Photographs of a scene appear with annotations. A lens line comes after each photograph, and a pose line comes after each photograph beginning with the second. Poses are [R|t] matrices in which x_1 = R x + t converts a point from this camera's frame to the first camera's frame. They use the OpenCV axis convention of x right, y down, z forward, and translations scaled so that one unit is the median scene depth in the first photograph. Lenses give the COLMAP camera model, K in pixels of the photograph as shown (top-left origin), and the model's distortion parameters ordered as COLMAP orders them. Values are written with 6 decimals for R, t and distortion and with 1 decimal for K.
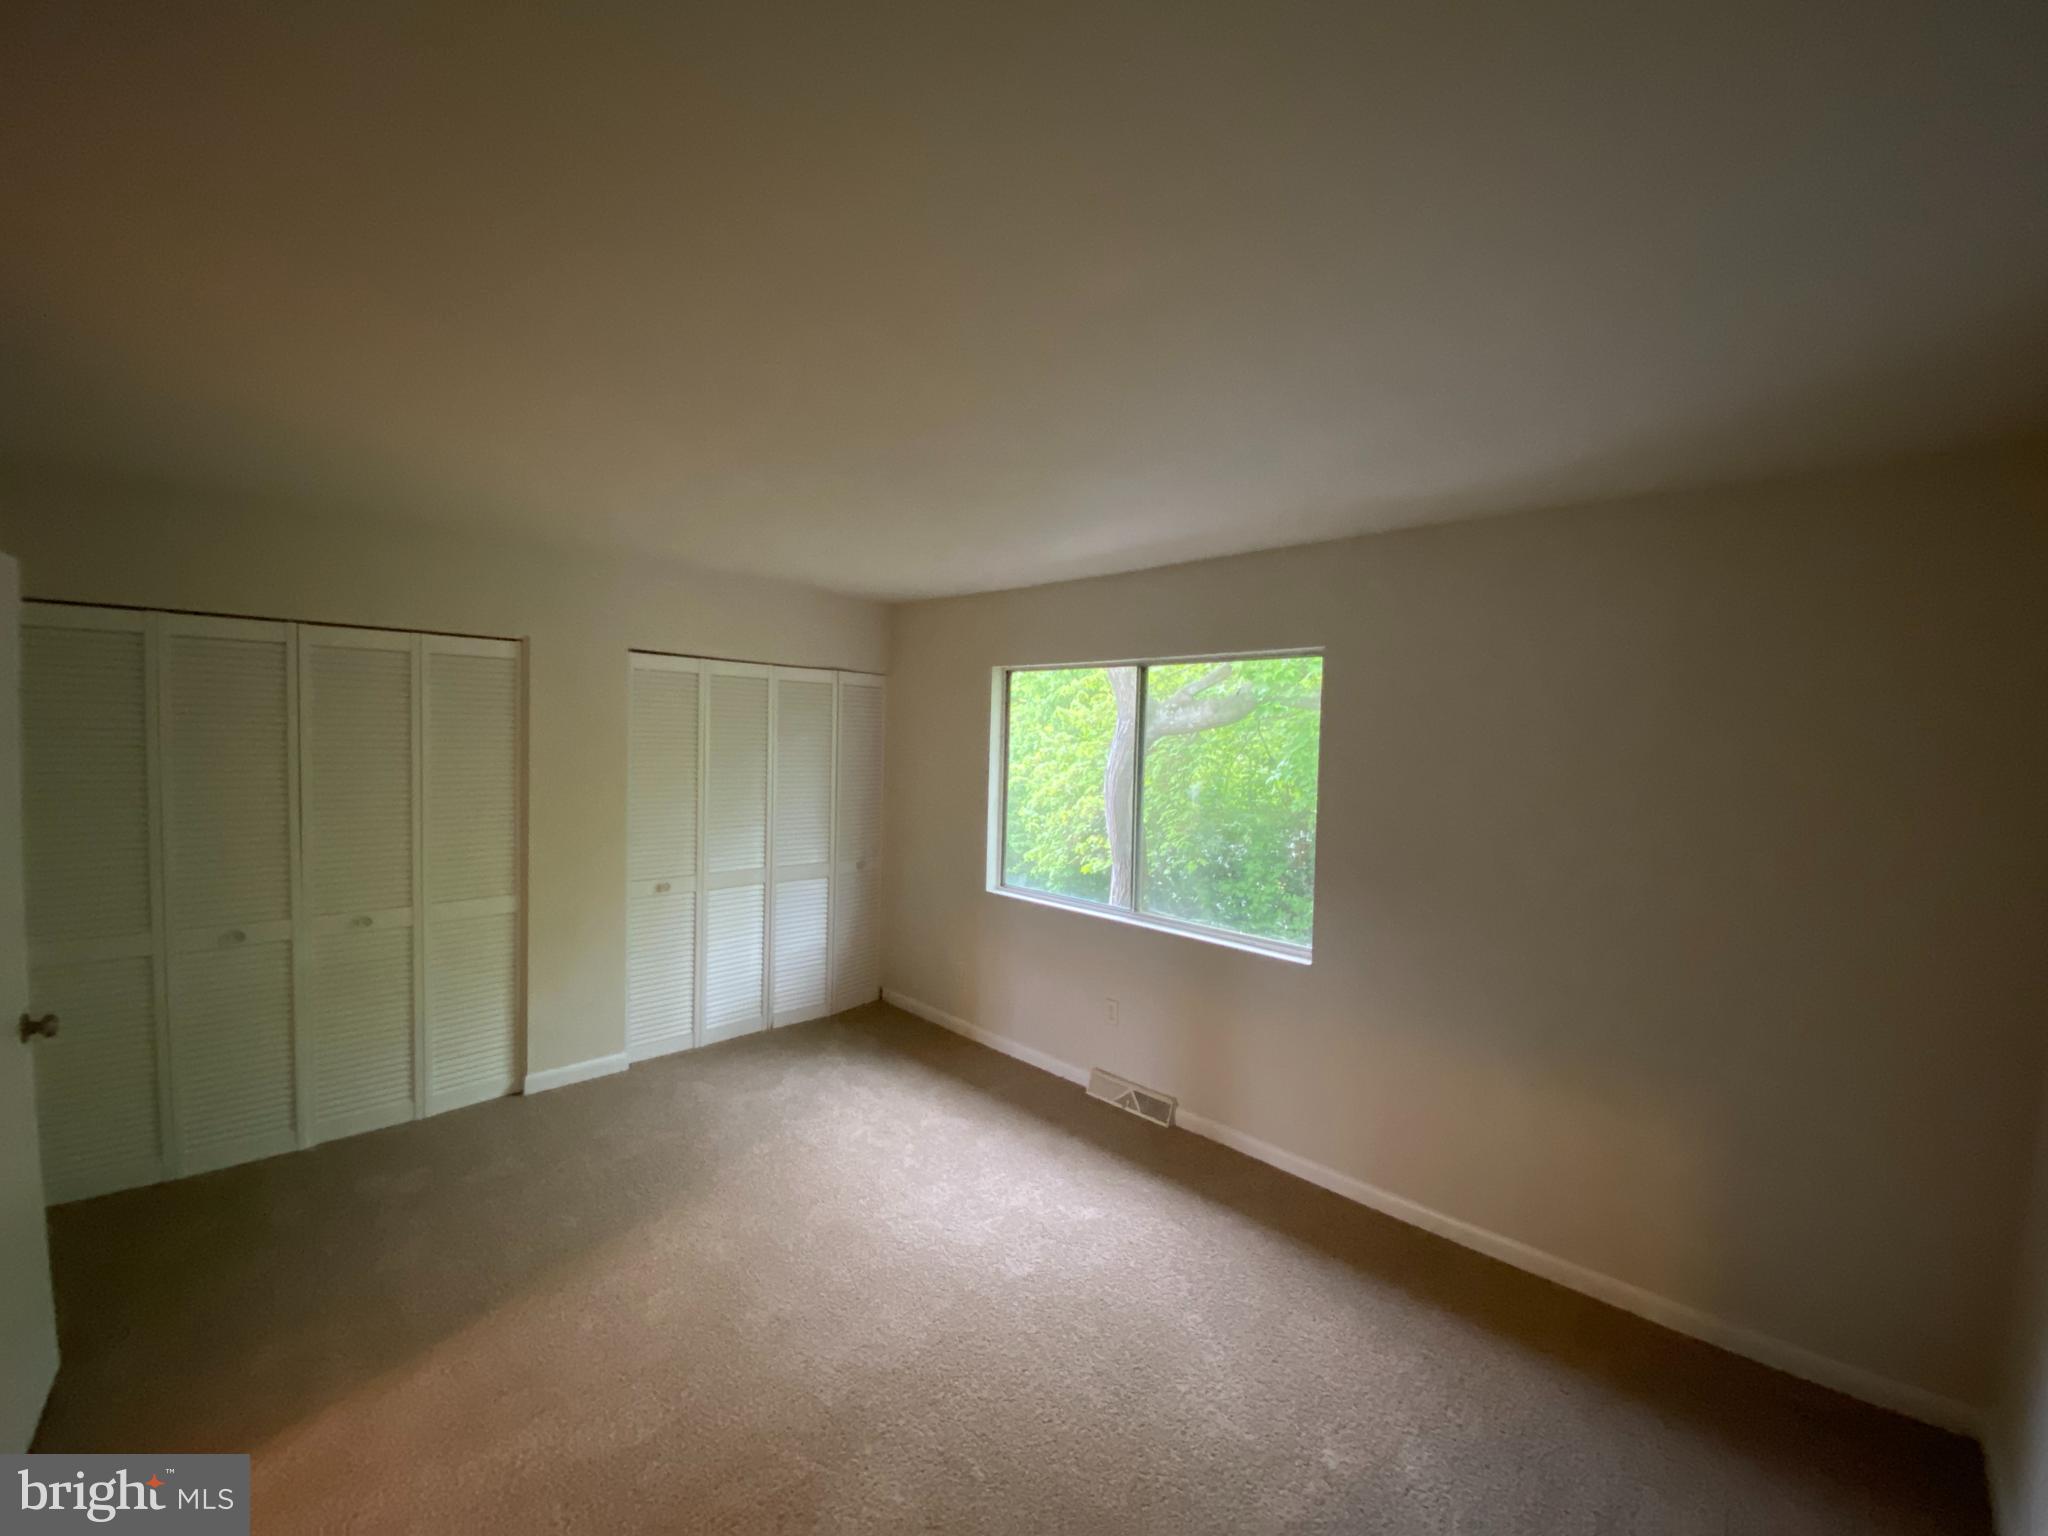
lens RADIAL K [[833.3, 0, 1021.7], [0, 833.3, 768.8], [0, 0, 1]] dist [0.011424, -0.011917]
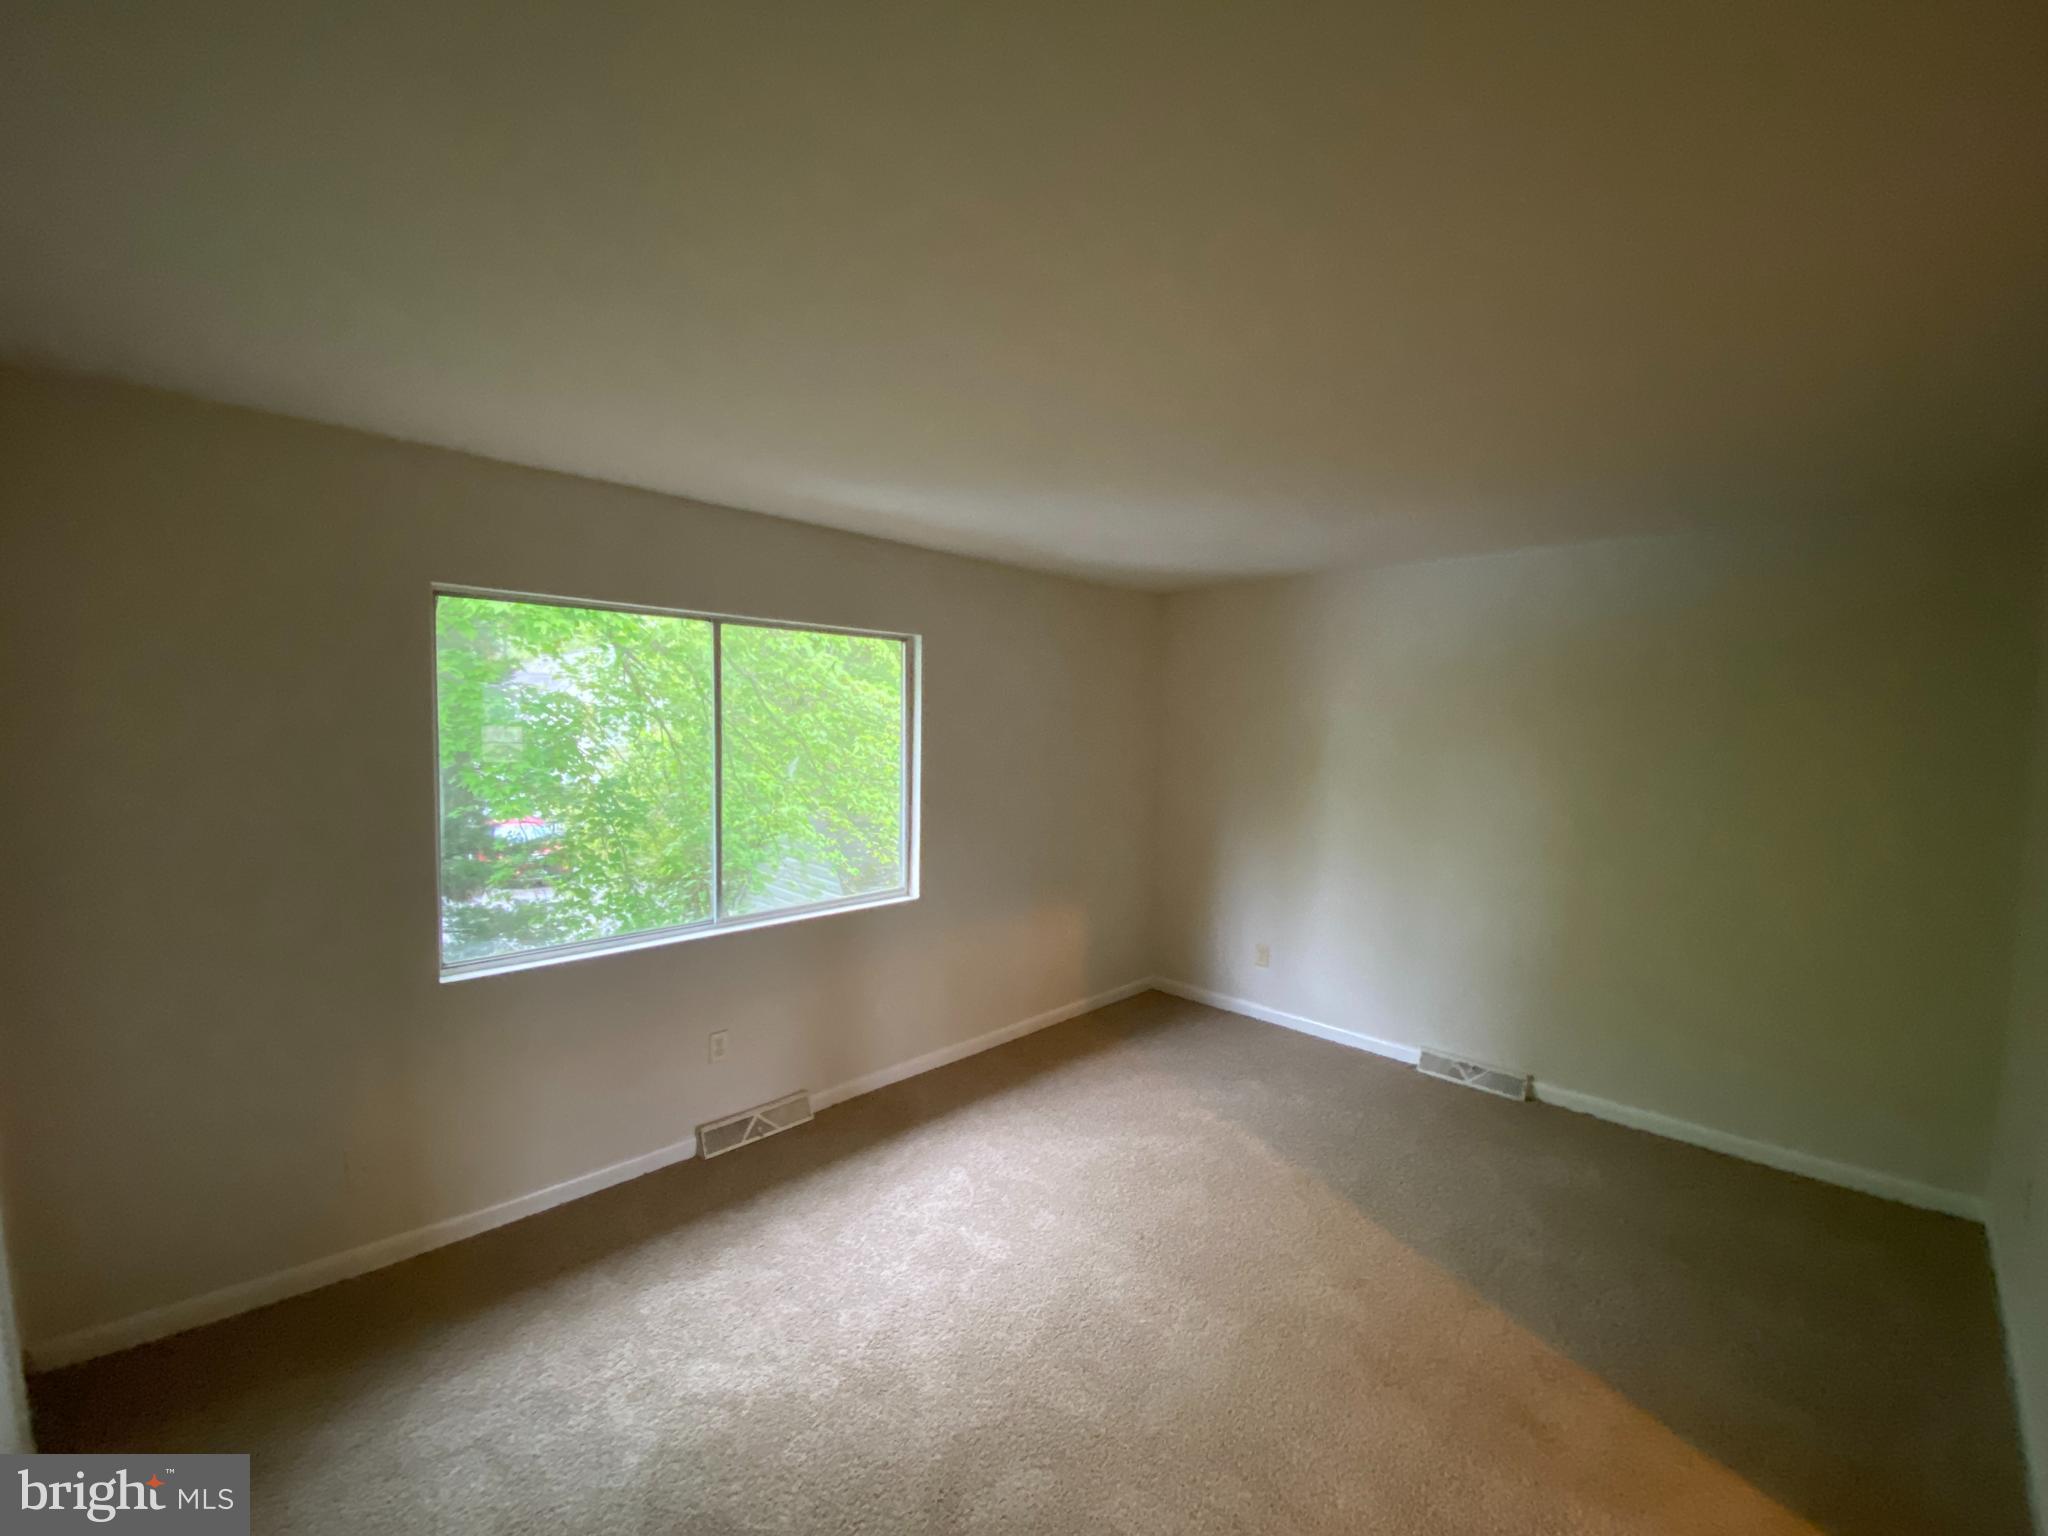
lens RADIAL K [[833.3, 0, 1013.8], [0, 833.3, 776.2], [0, 0, 1]] dist [0.011424, -0.011917]
pose [[0.003753, -0.091954, 0.995756, -0.720489], [0.029976, 0.995326, 0.091801, -0.040828], [-0.999544, 0.029504, 0.006491, 0.730997]]
